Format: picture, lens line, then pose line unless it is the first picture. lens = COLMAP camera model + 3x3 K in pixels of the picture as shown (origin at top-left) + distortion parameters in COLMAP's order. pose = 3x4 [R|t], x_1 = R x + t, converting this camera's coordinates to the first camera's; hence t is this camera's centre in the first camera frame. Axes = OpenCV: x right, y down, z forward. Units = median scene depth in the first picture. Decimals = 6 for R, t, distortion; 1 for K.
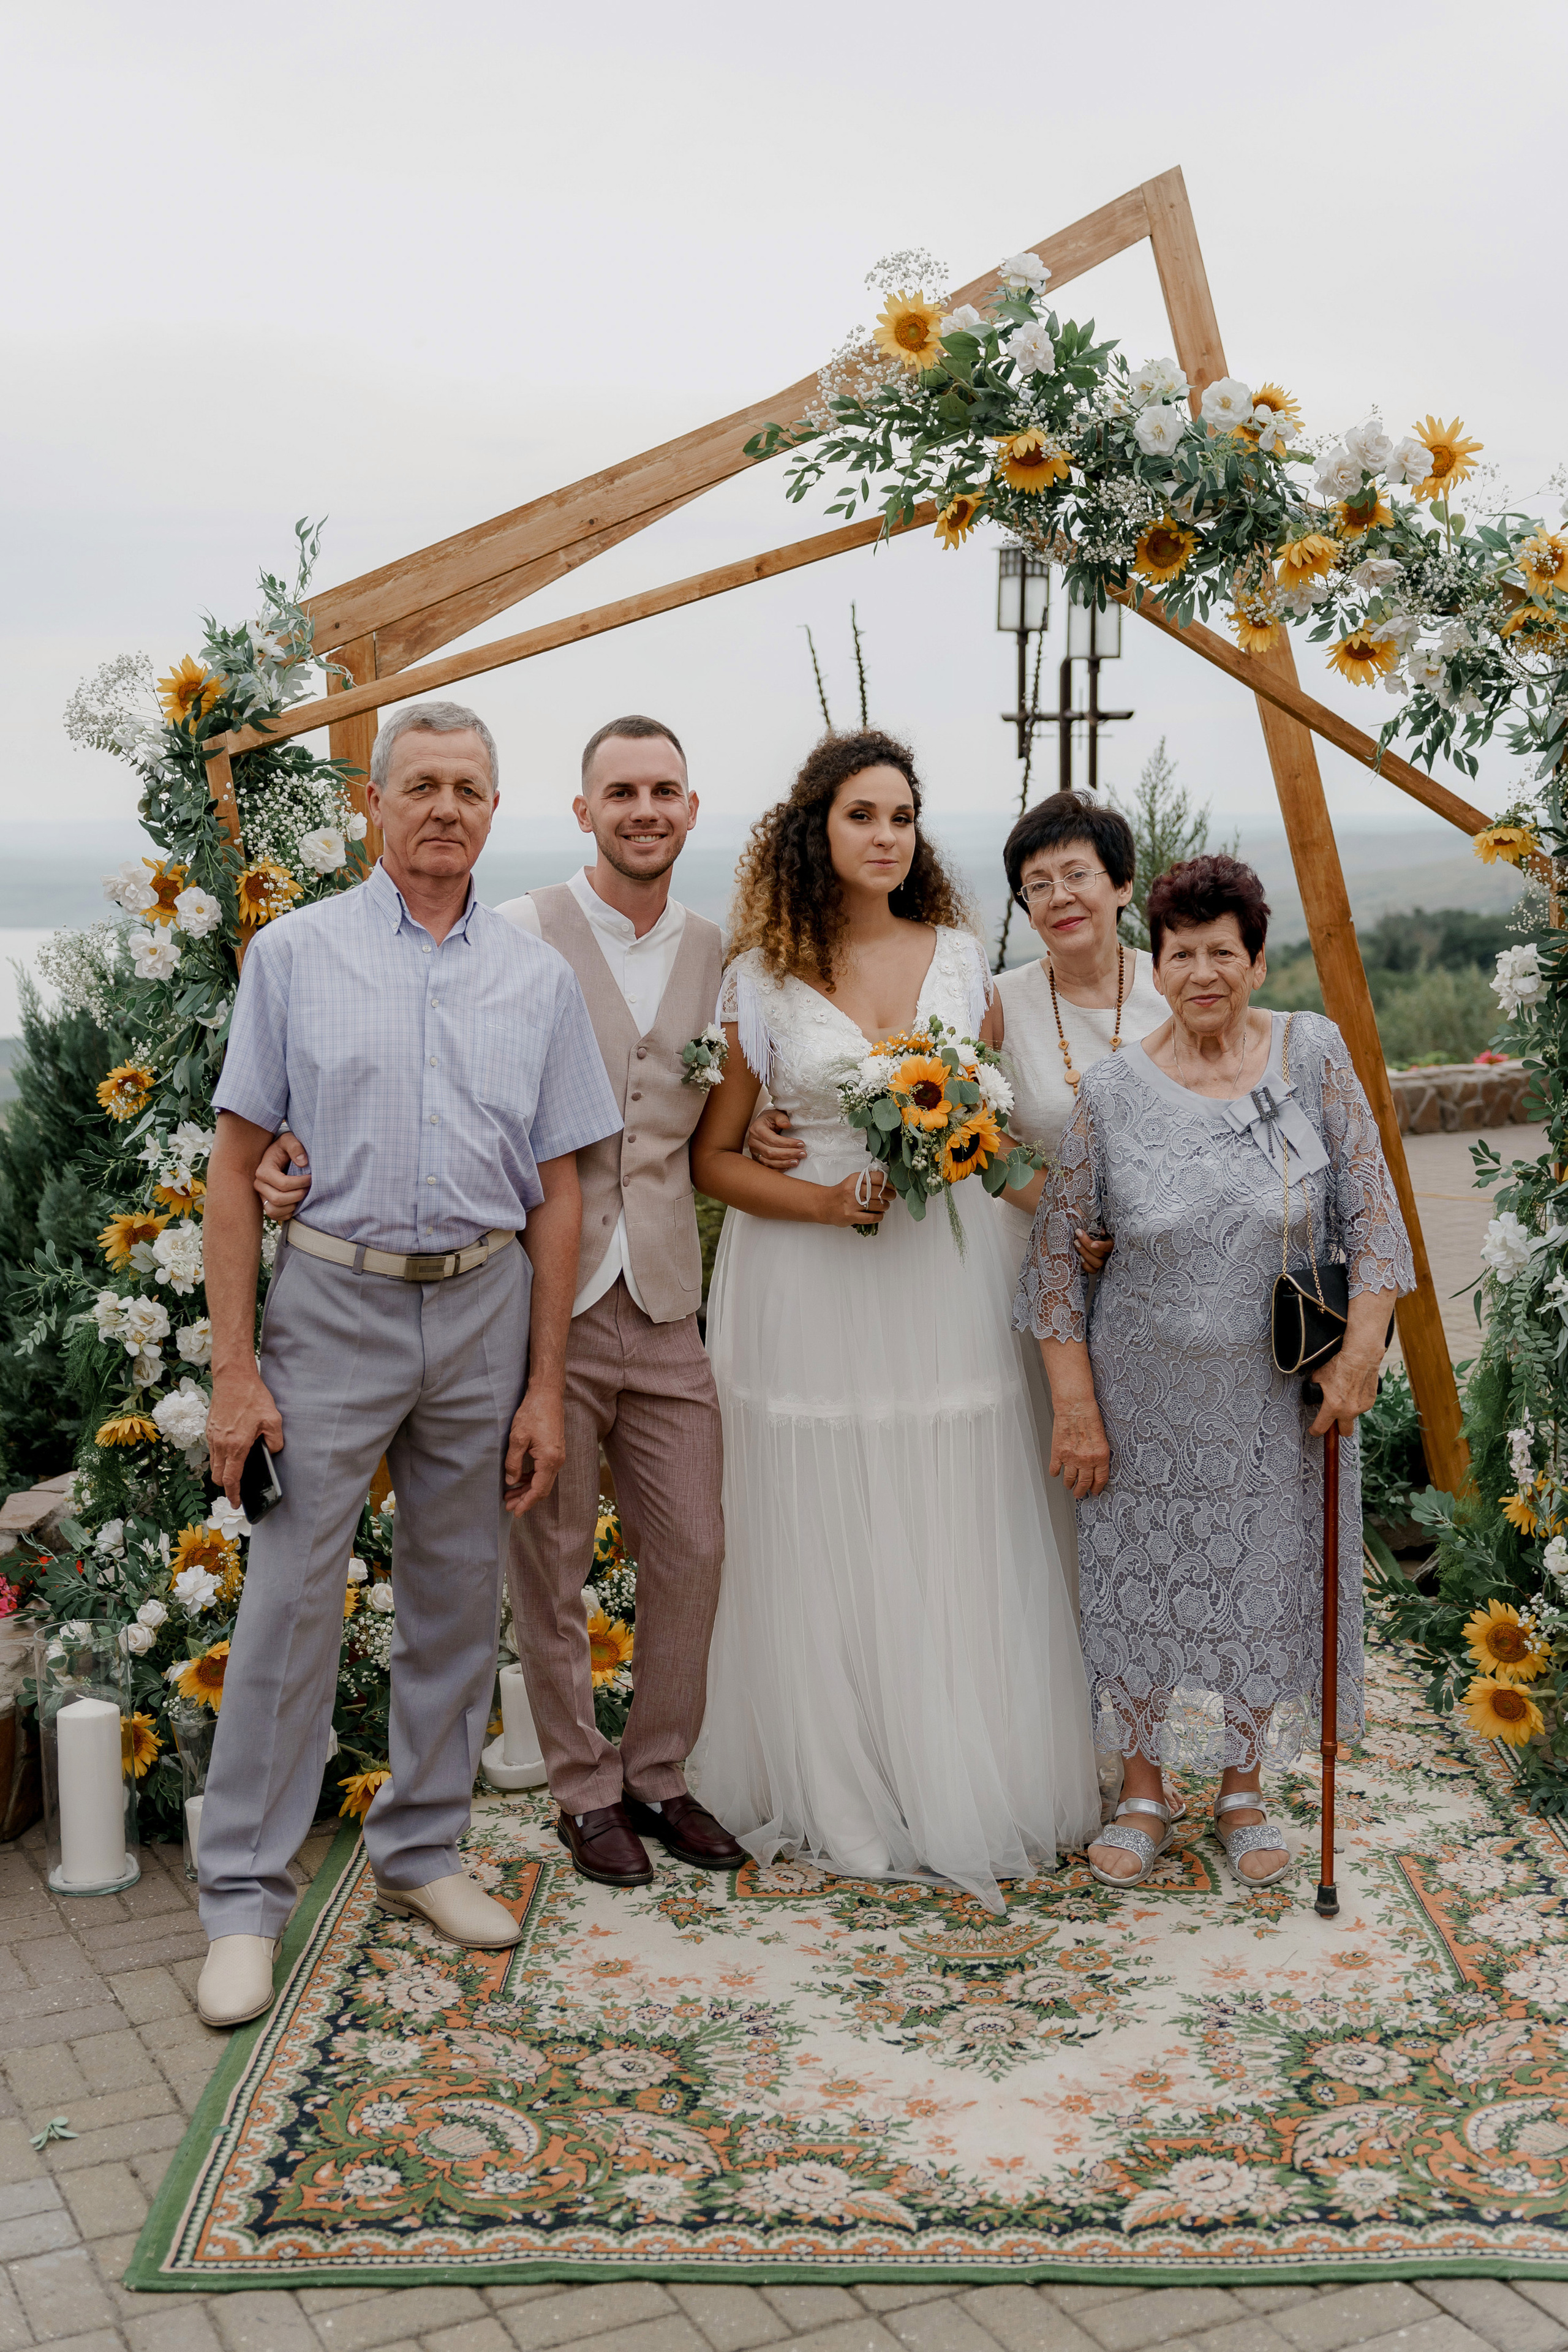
lens RADIAL K [[2686.2, 0, 792.5], [0, 2686.2, 1176.5], [0, 0, 1]] dist [-0.039831, 0.067019]
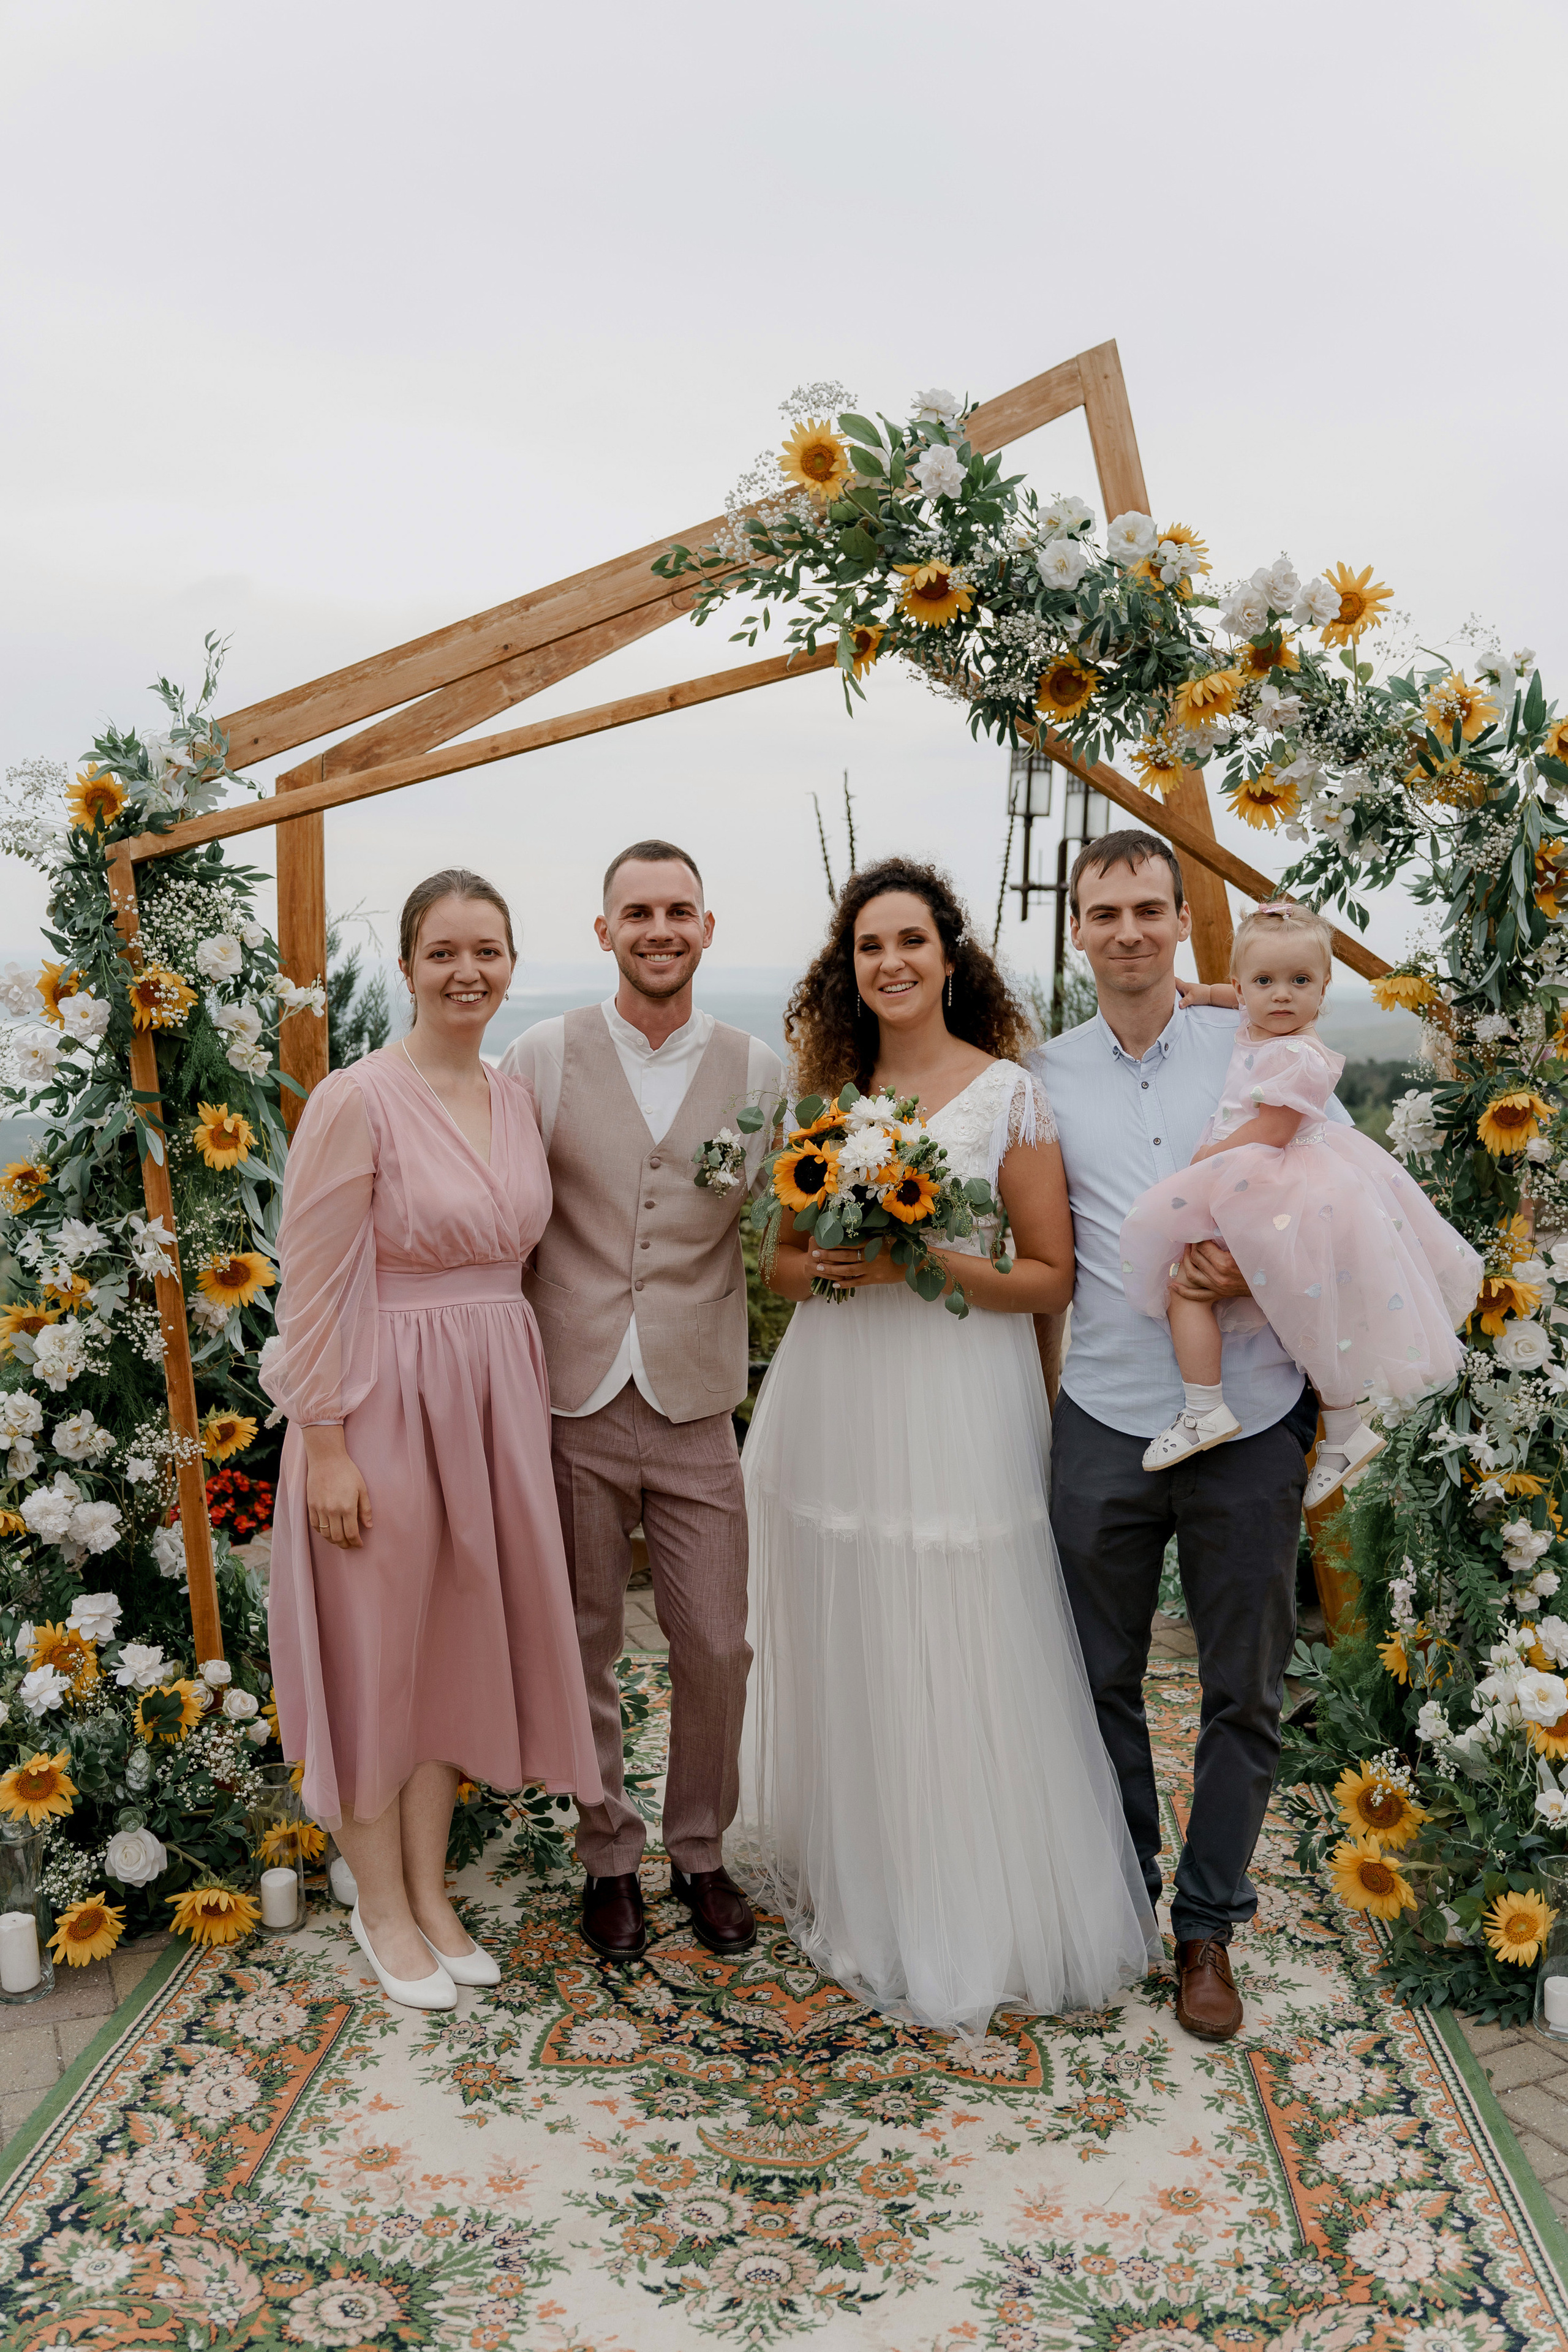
lens RADIAL K [[2042.9, 0, 780.1], [0, 2042.9, 1168.9], [0, 0, 1]] dist [-0.007187, -0.026426]
pose [[0.997940, 0.038506, -0.051306, 0.096315], [-0.040354, 0.998556, -0.035475, -0.027665], [0.049866, 0.037472, 0.998053, 0.294541]]
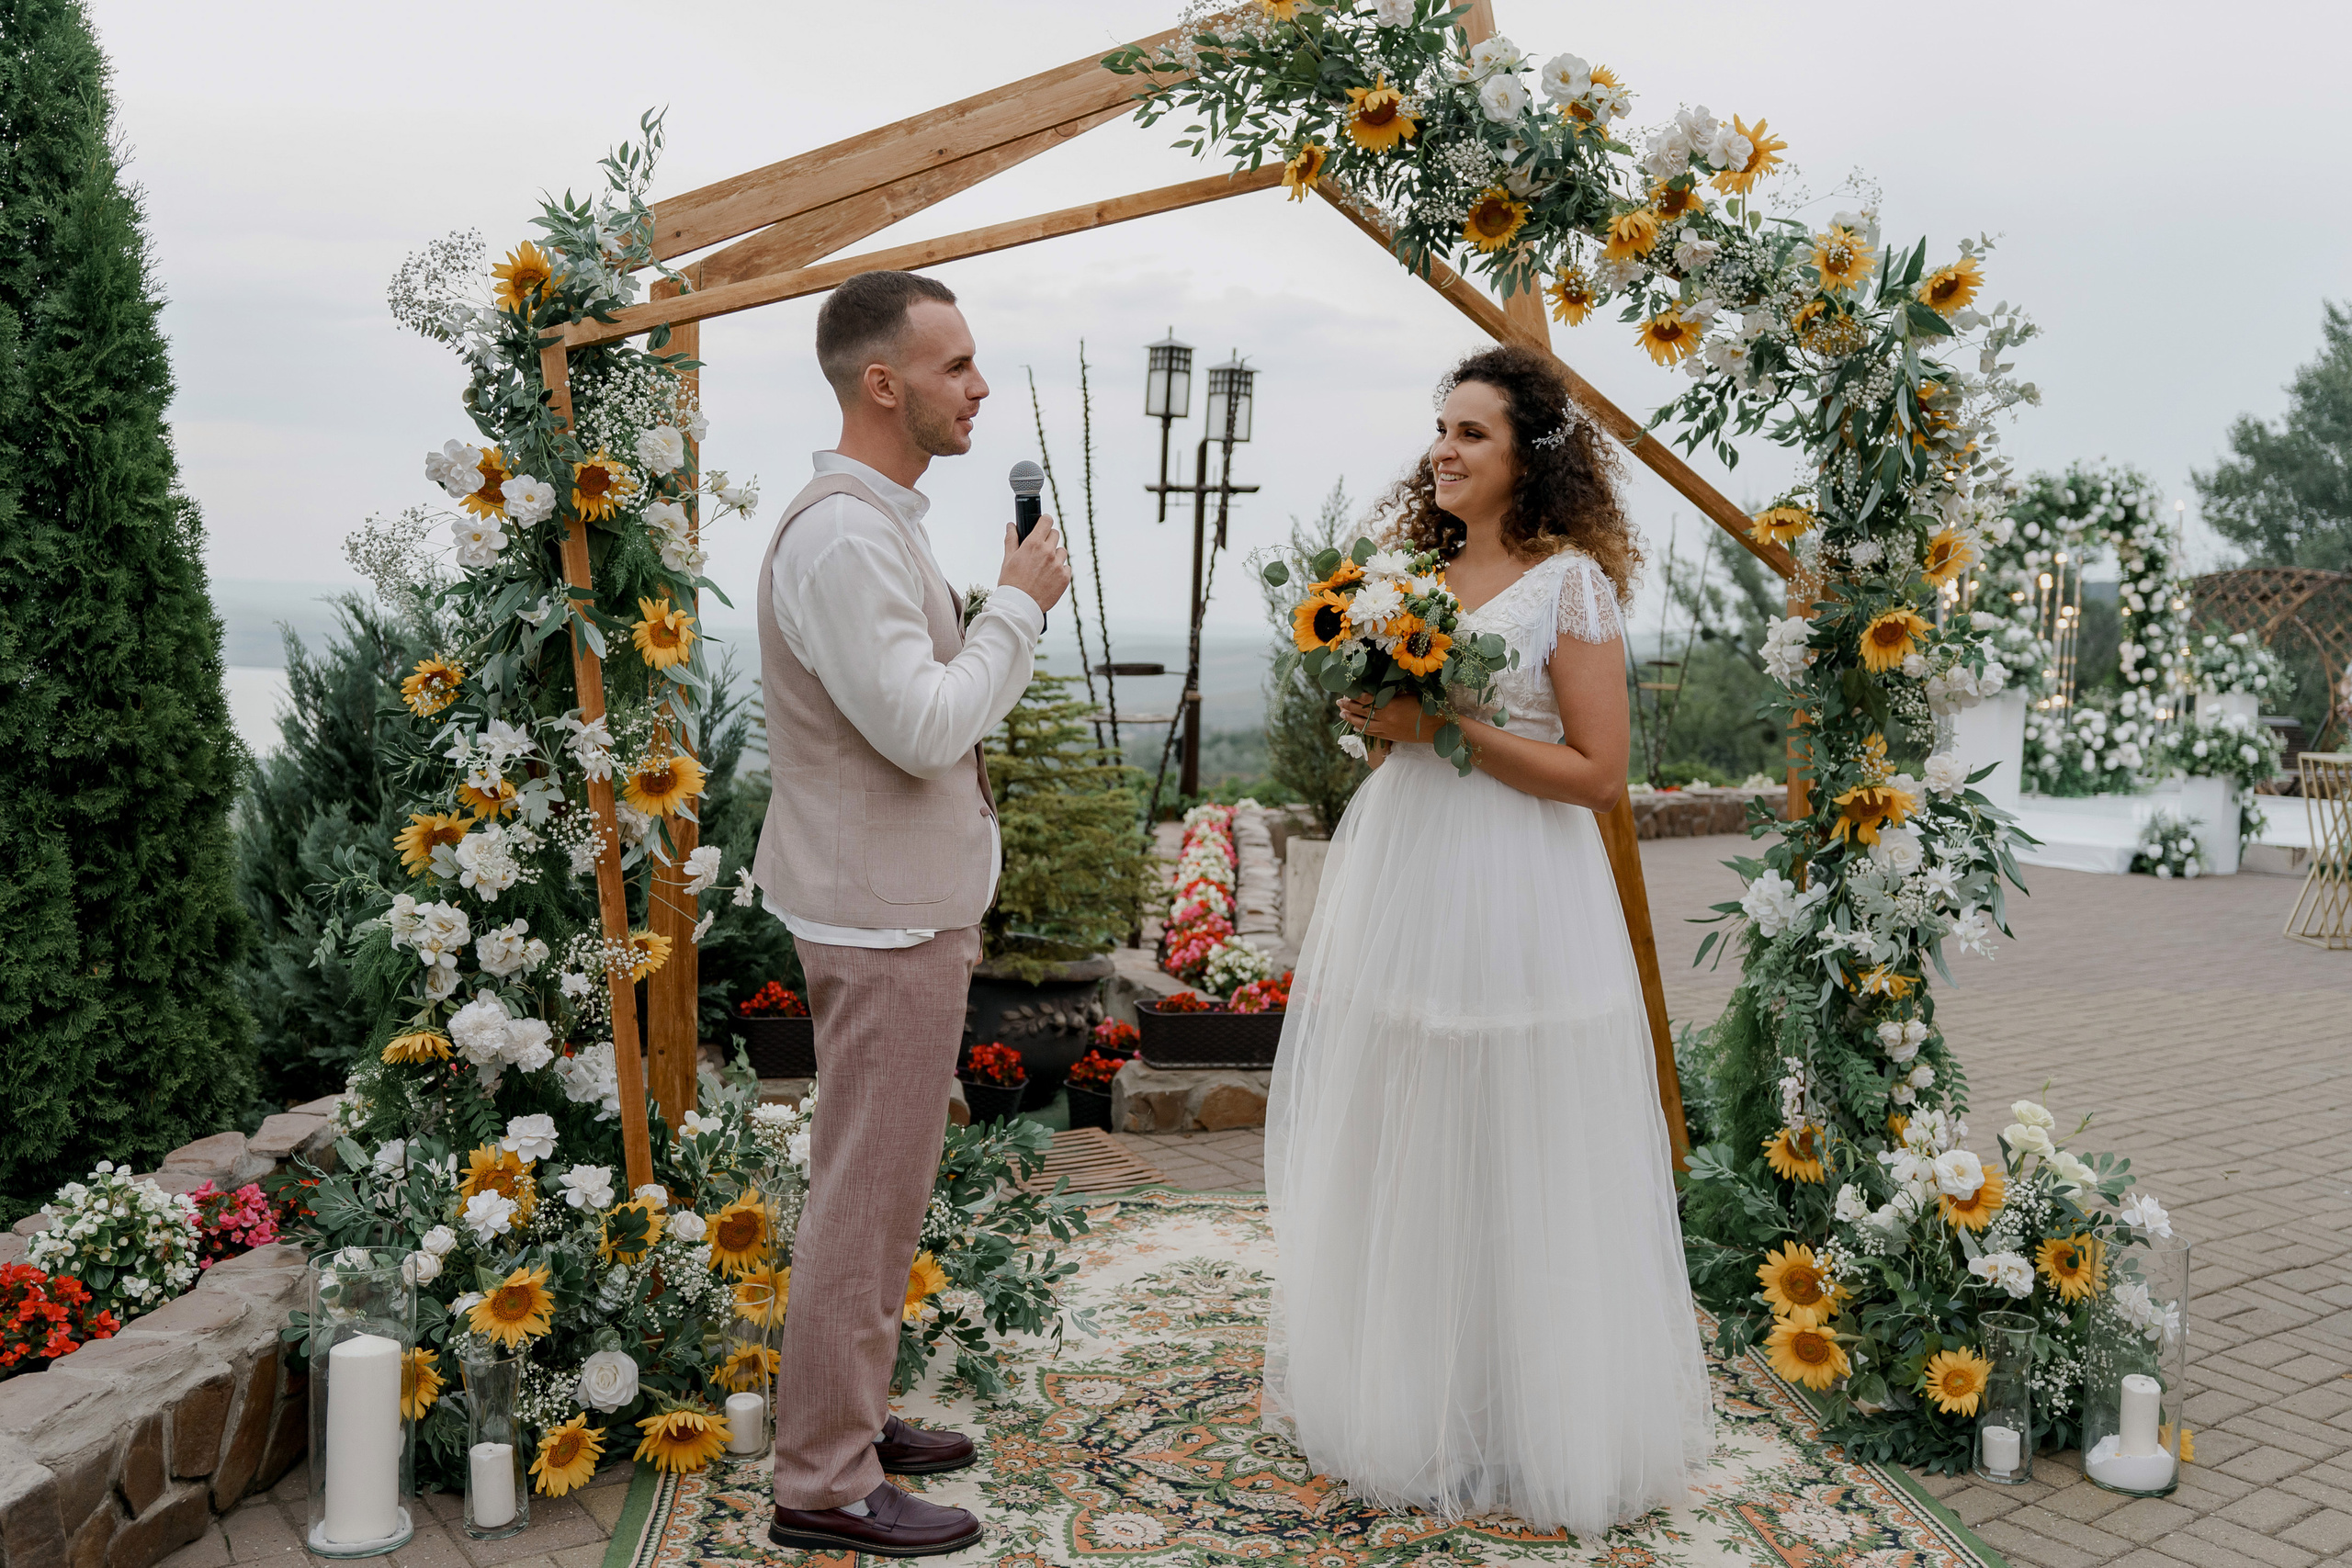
lens RADIAL K [[2120.6, 0, 1164.6], [0, 2120.6, 759.1], [0, 0, 1]] dist [0.018051, -0.016835]
pose [[0.990739, 0.041897, 0.129156, -0.106461], [-0.033312, 0.997134, -0.067928, 0.044703], [-0.131632, 0.062996, 0.989295, 0.263209]]
